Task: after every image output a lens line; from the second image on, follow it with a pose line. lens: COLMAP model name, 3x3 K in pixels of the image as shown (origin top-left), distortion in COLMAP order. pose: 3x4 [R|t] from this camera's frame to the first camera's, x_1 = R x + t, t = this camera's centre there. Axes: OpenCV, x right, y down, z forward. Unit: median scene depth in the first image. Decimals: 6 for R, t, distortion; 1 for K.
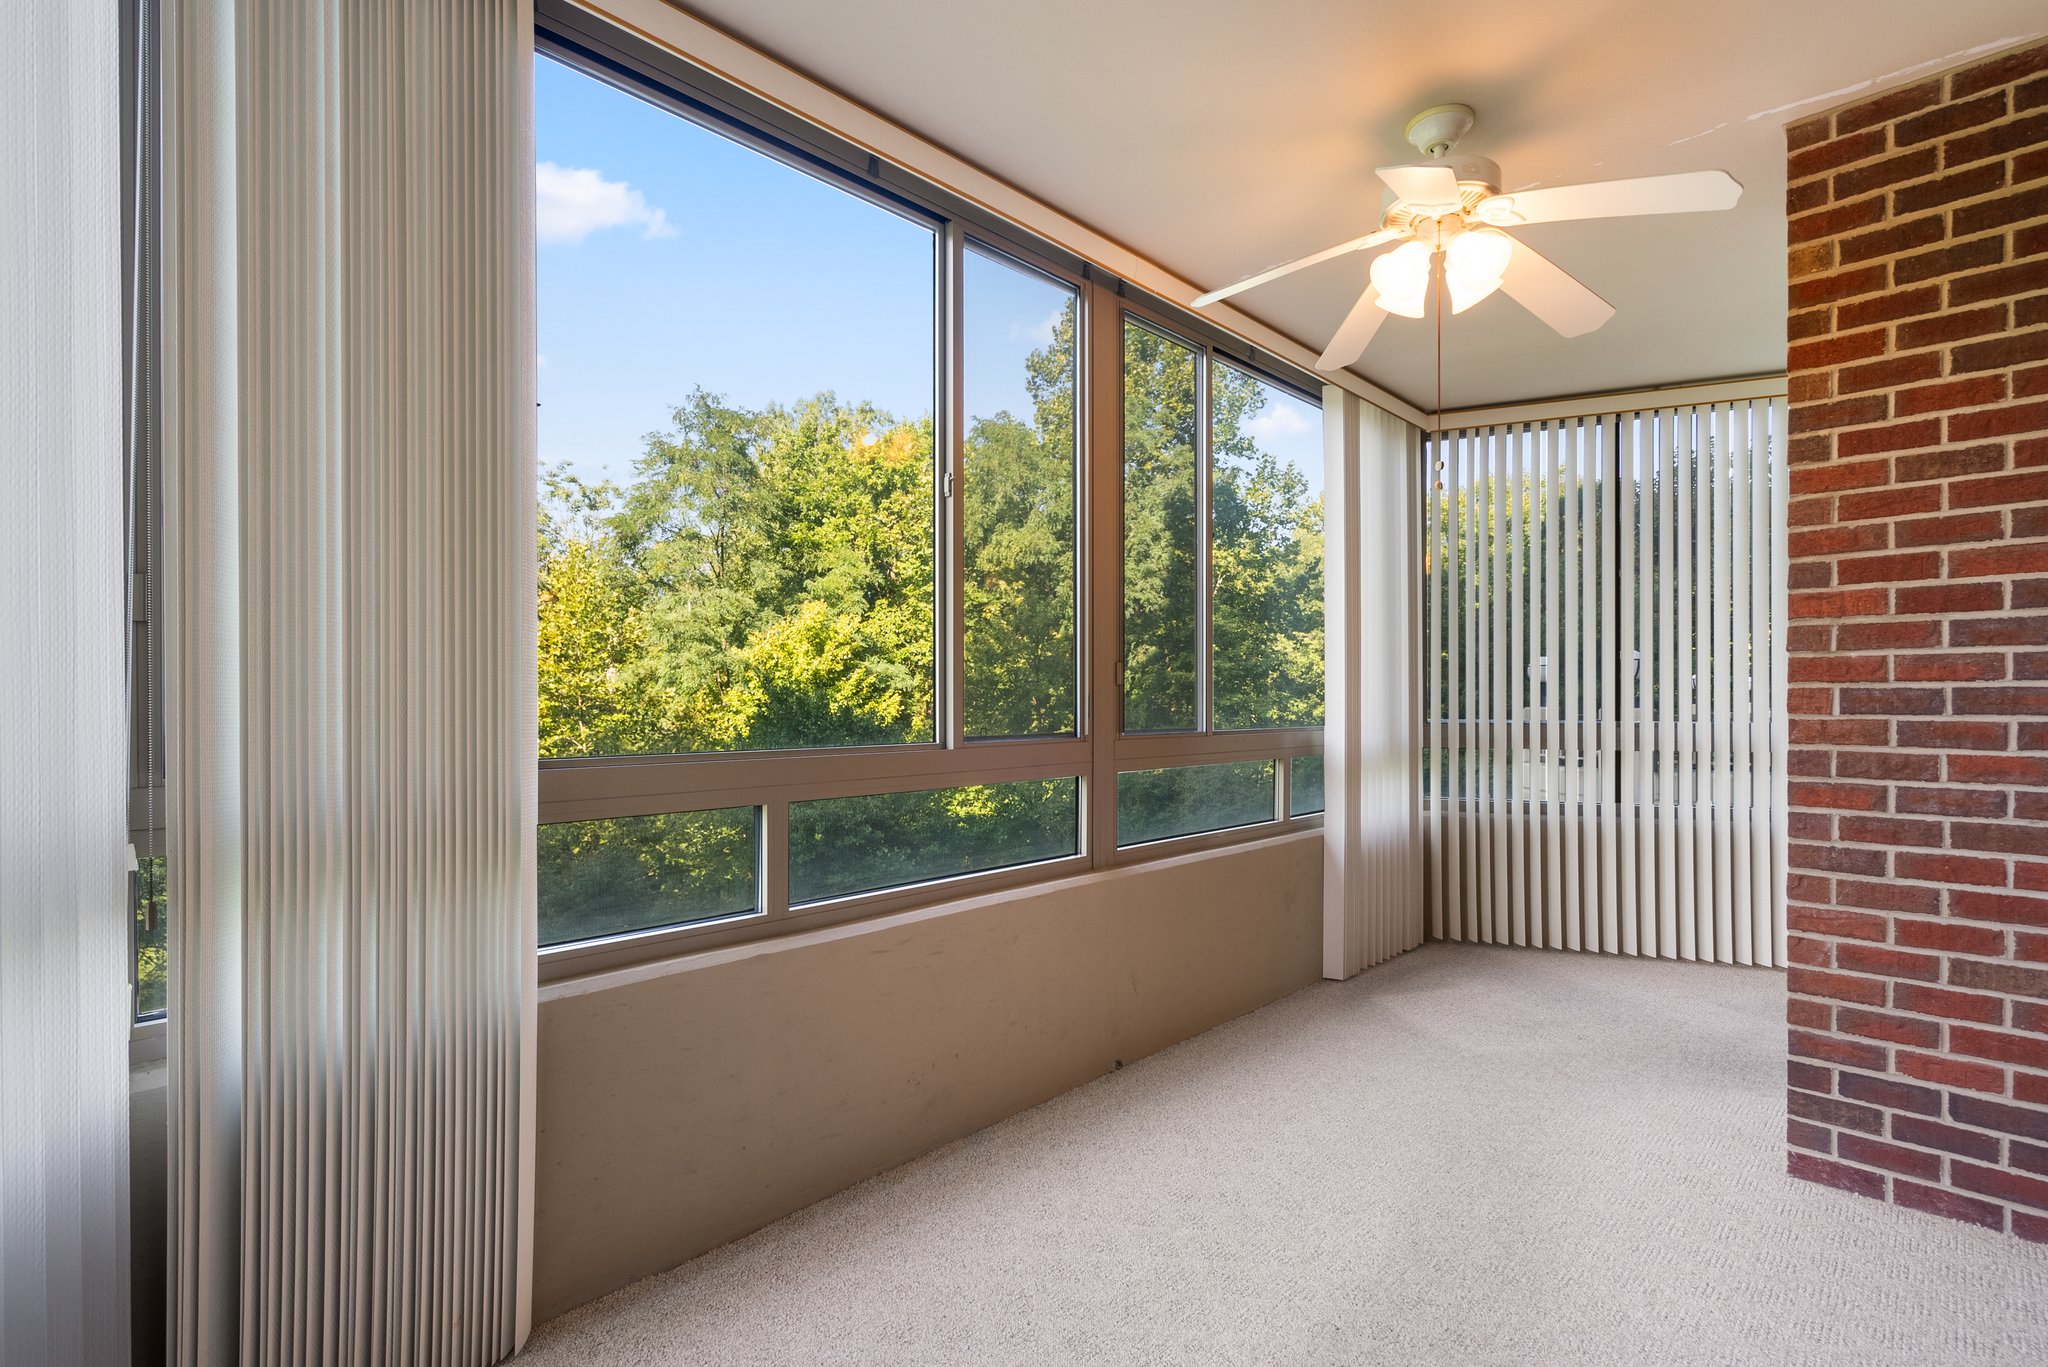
lens RADIAL K [[942.0, 0, 1023.4], [0, 942.0, 700.7], [0, 0, 1]] dist [0.001341, 0.000523]
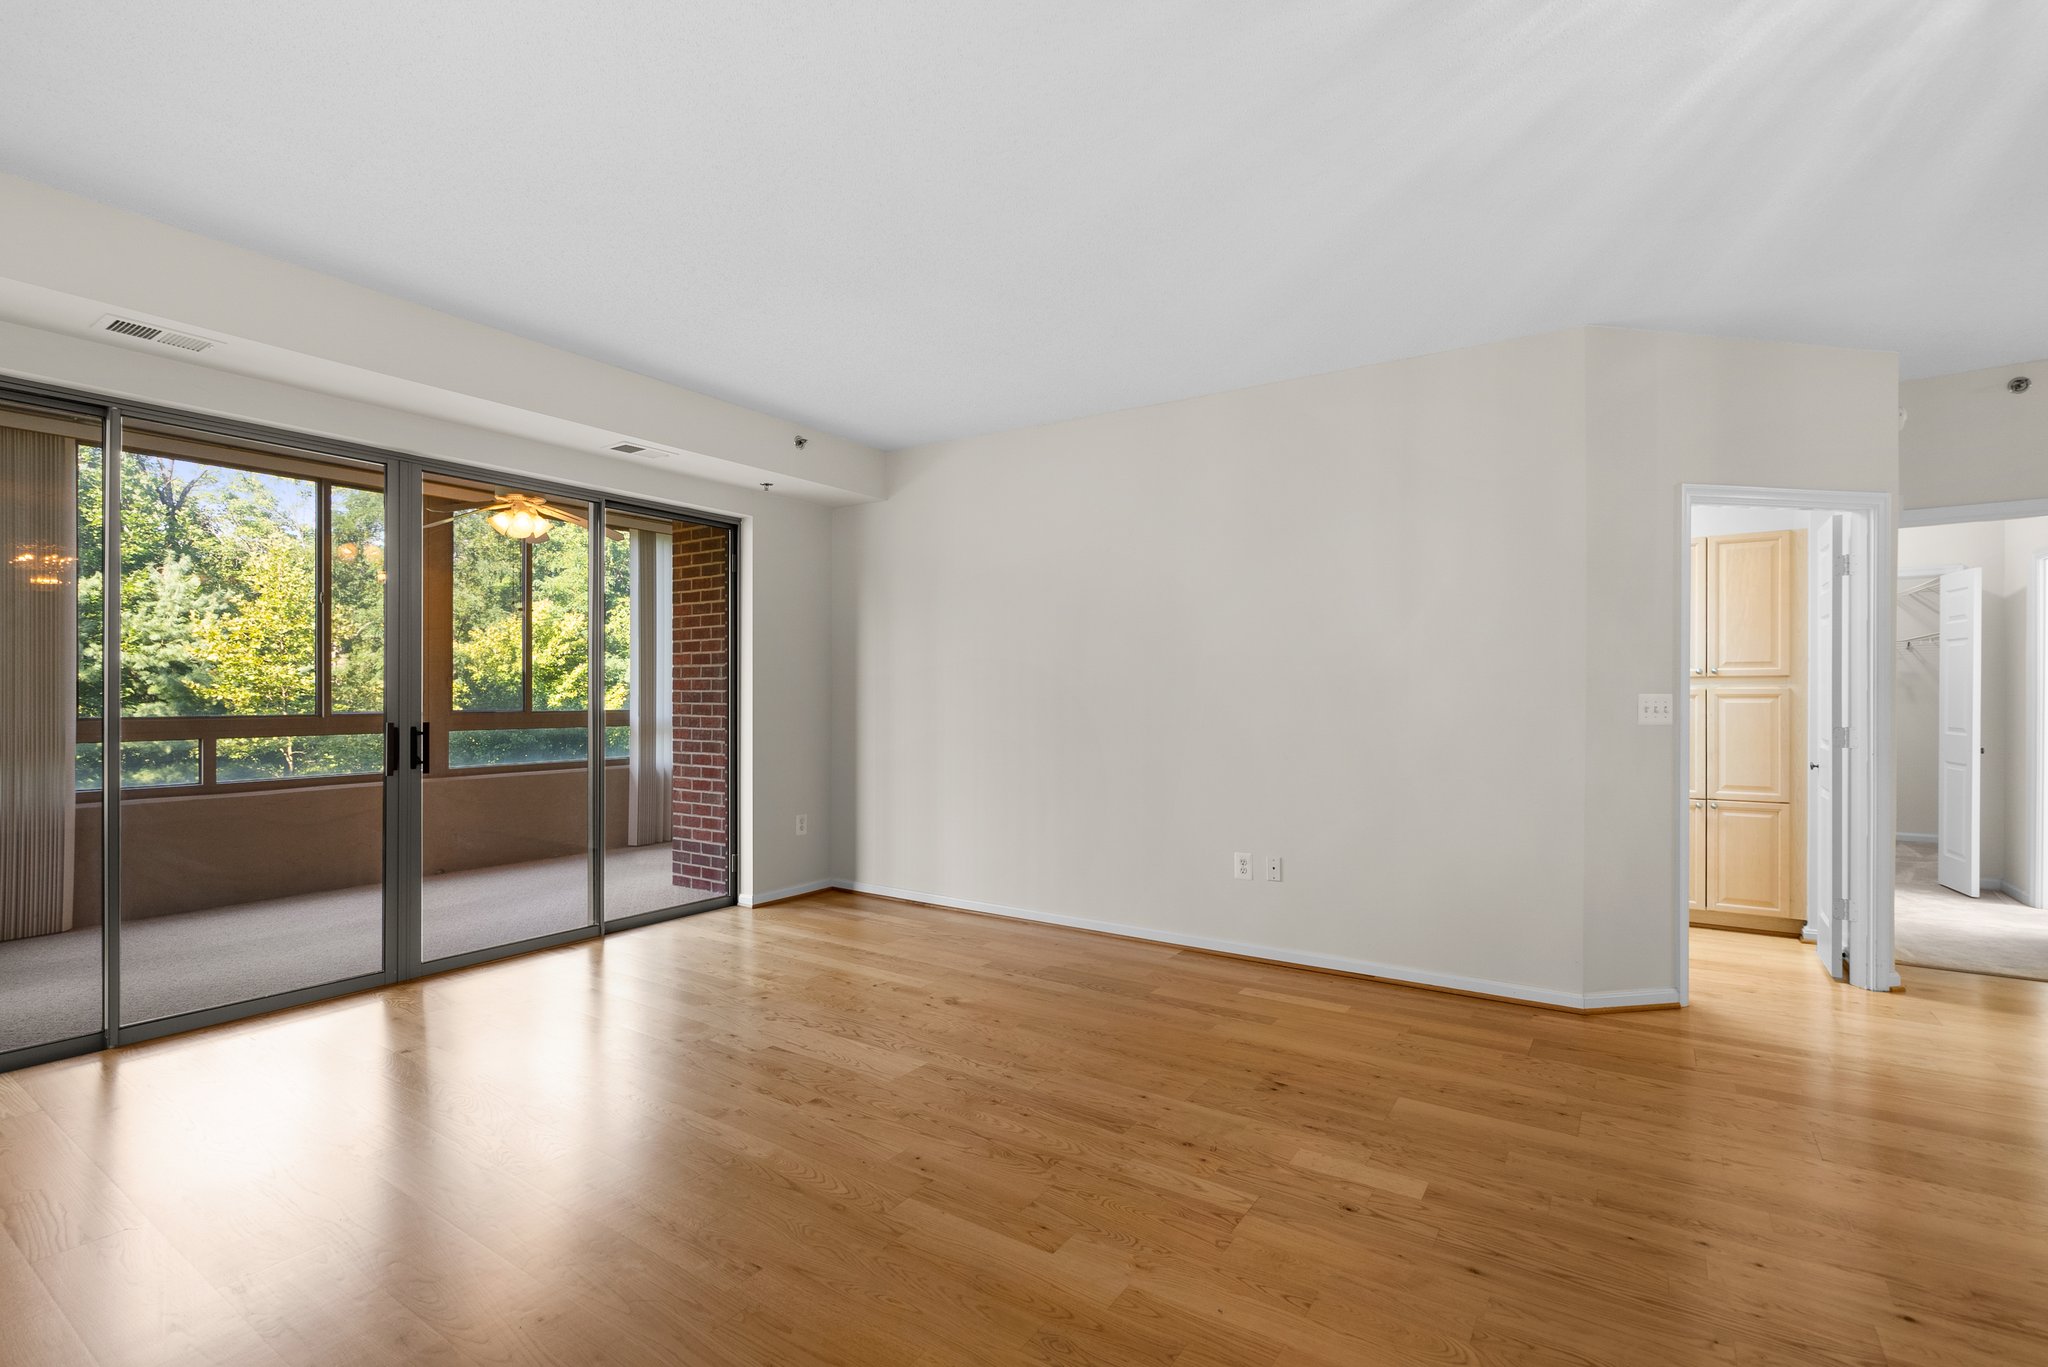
lens RADIAL K [[942.0, 0, 1023.4], [0, 942.0, 700.7], [0, 0, 1]] dist [0.001341, 0.000523]
pose [[0.982700, 0.004283, 0.185155, 0.151243], [-0.005586, 0.999963, 0.006520, -0.001352], [-0.185120, -0.007442, 0.982688, -0.197121]]
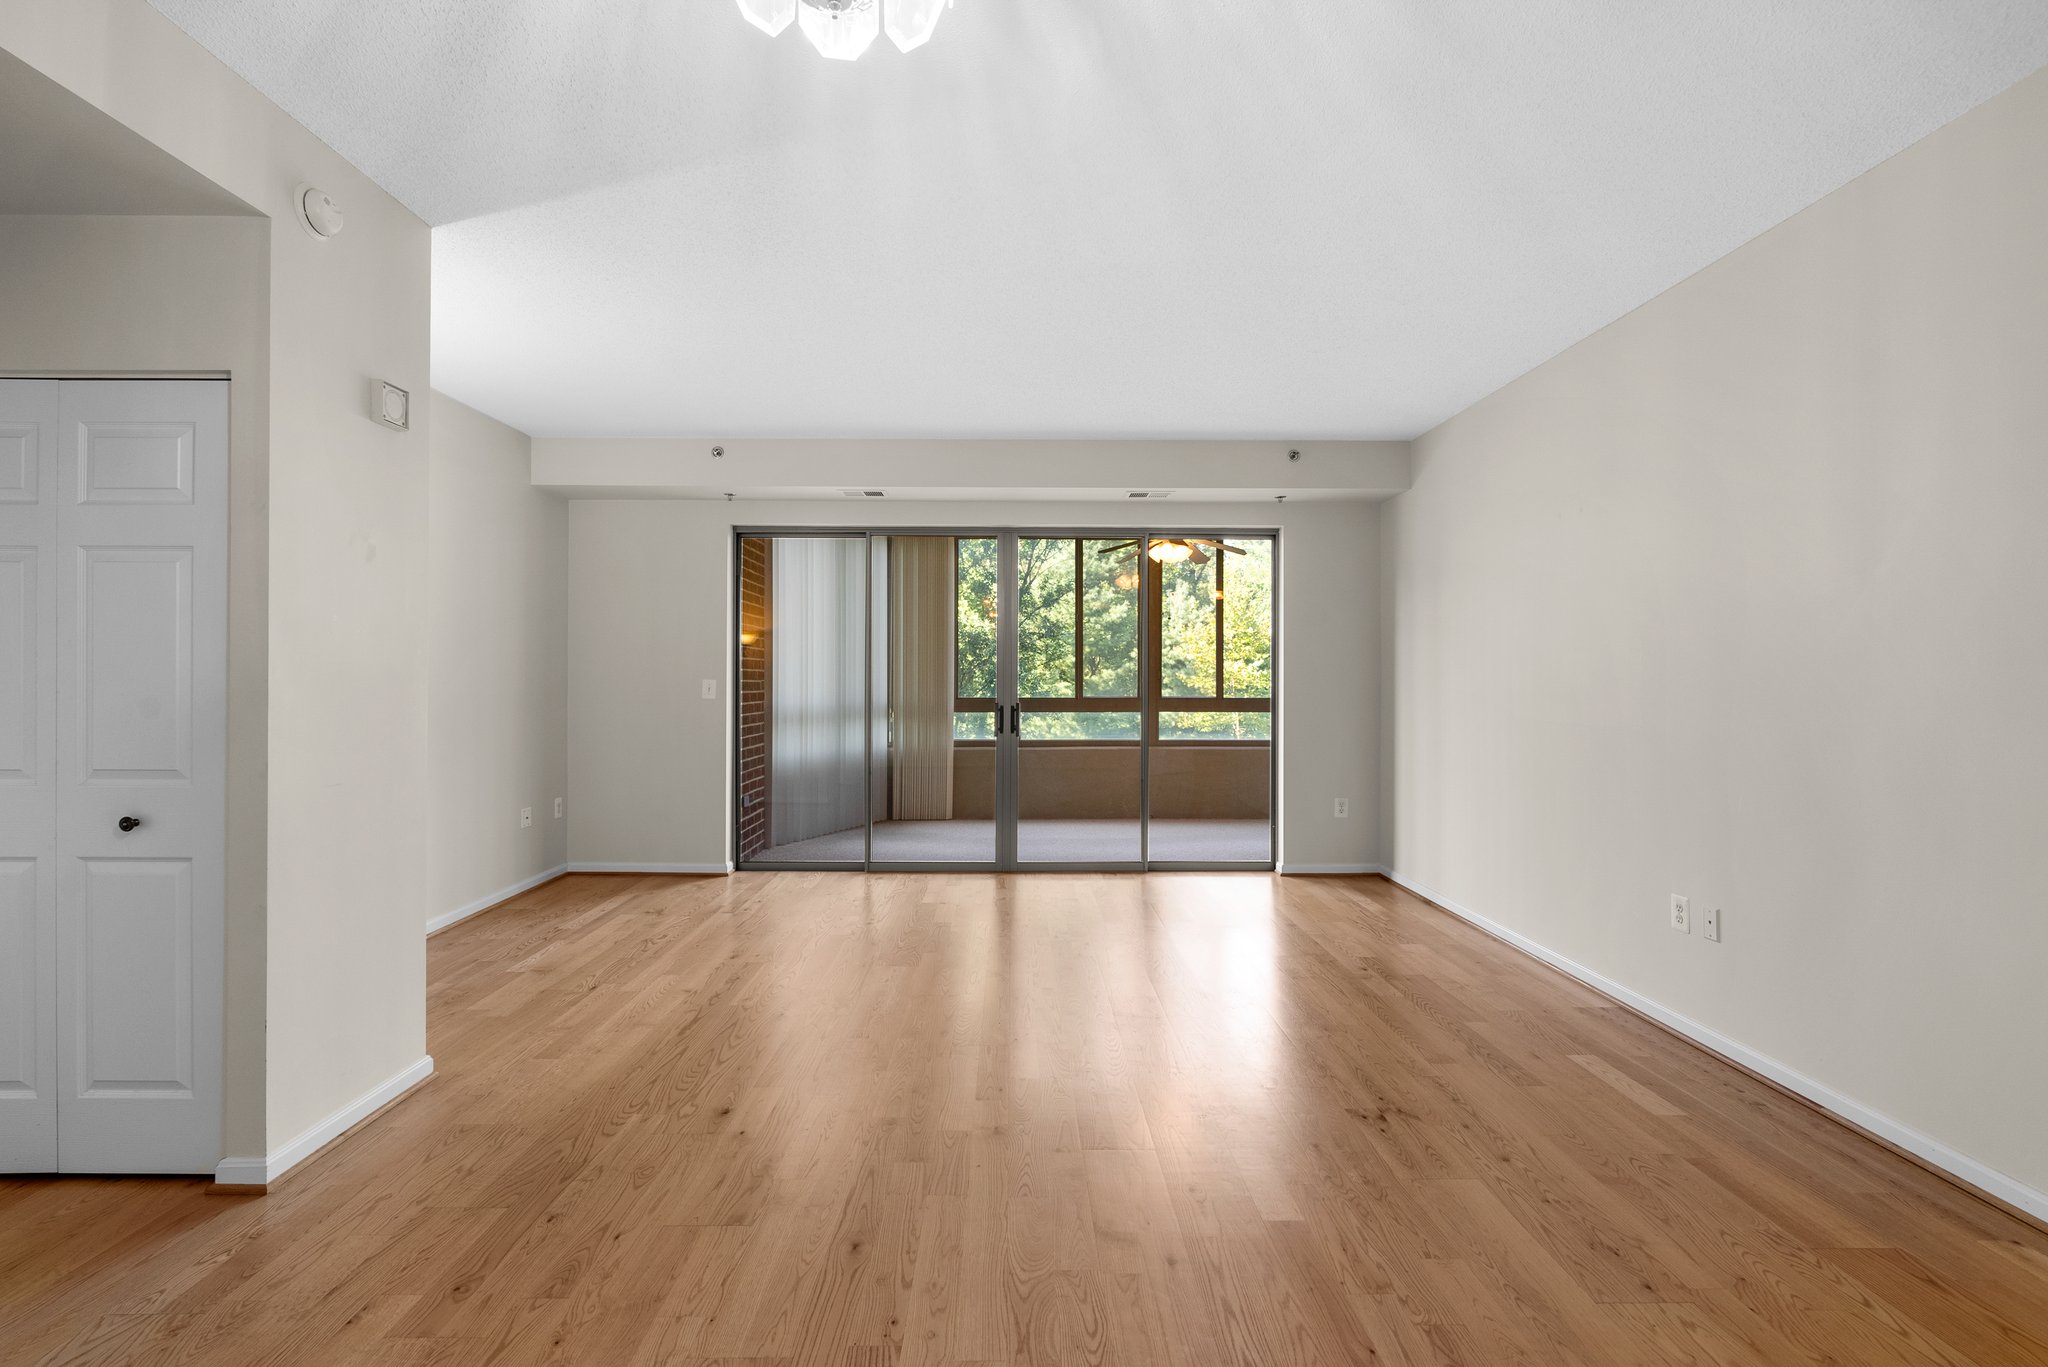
lens RADIAL K [[940.4, 0, 1024.0], [0, 940.4, 683.5], [0, 0, 1]] dist [0.002297, 0.000757]
pose [[0.709735, 0.005333, -0.704448, 0.279076], [-0.002469, 0.999984, 0.005083, -0.002698], [0.704464, -0.001868, 0.709737, -0.190060]]
